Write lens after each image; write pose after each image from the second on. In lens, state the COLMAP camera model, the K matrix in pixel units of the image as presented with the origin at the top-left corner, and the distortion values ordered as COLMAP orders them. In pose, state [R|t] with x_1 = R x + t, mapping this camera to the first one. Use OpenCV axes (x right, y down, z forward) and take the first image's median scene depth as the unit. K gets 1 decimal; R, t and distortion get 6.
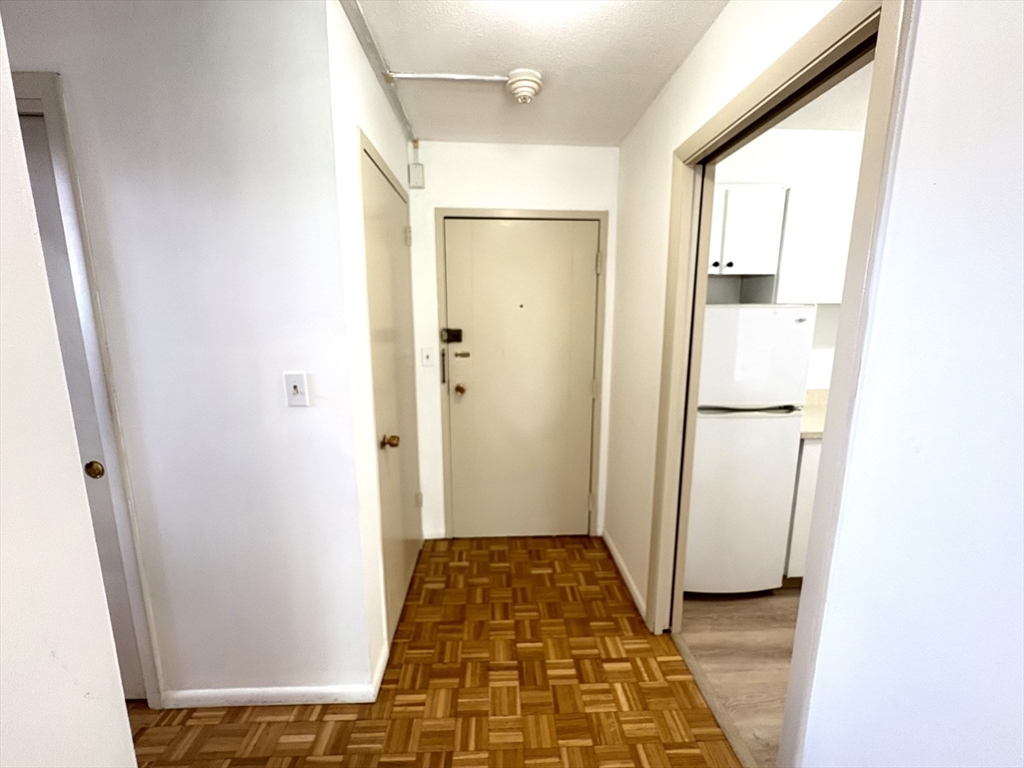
lens RADIAL K [[411.8, 0, 513.2], [0, 411.8, 379.2], [0, 0, 1]] dist [-0.001697, 0.000477]
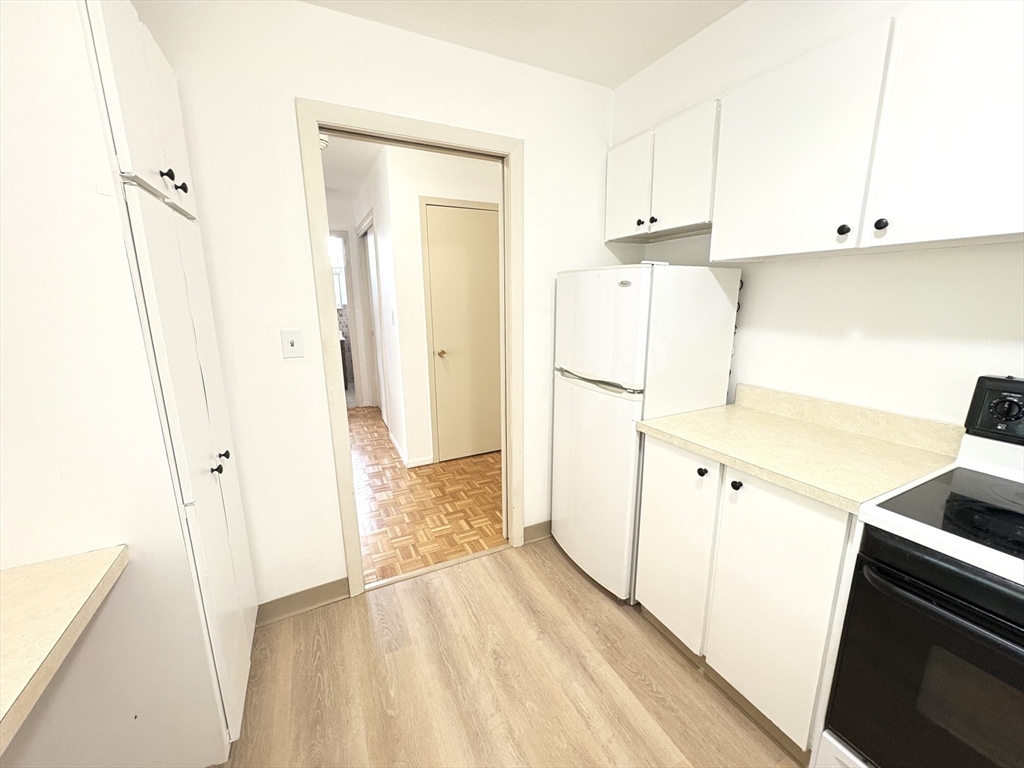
lens RADIAL K [[411.8, 0, 508.3], [0, 411.8, 383.6], [0, 0, 1]] dist [-0.001697, 0.000477]
pose [[0.403943, 0.196308, -0.893473, 1.522597], [-0.145790, 0.978035, 0.148975, -0.036807], [0.903092, 0.070082, 0.423690, 0.481676]]
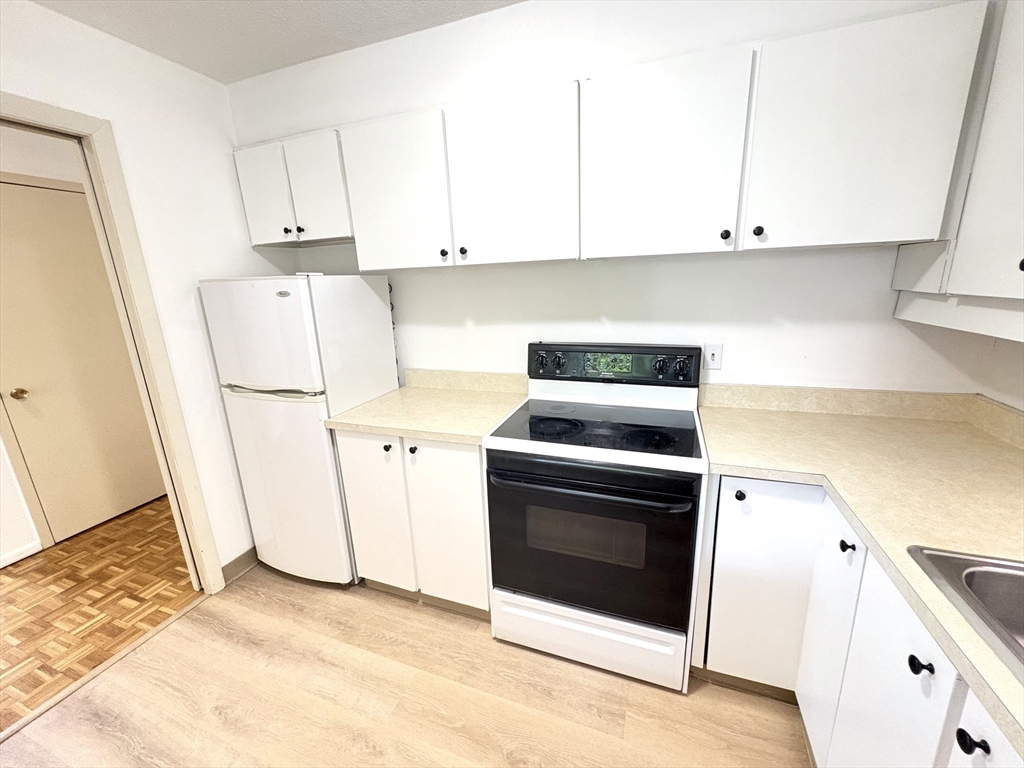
lens RADIAL K [[411.8, 0, 516.7], [0, 411.8, 382.3], [0, 0, 1]] dist [-0.001697, 0.000477]
pose [[0.922687, 0.070799, -0.378993, 1.634970], [-0.034722, 0.994260, 0.101204, -0.068005], [0.383983, -0.080220, 0.919849, 0.406664]]
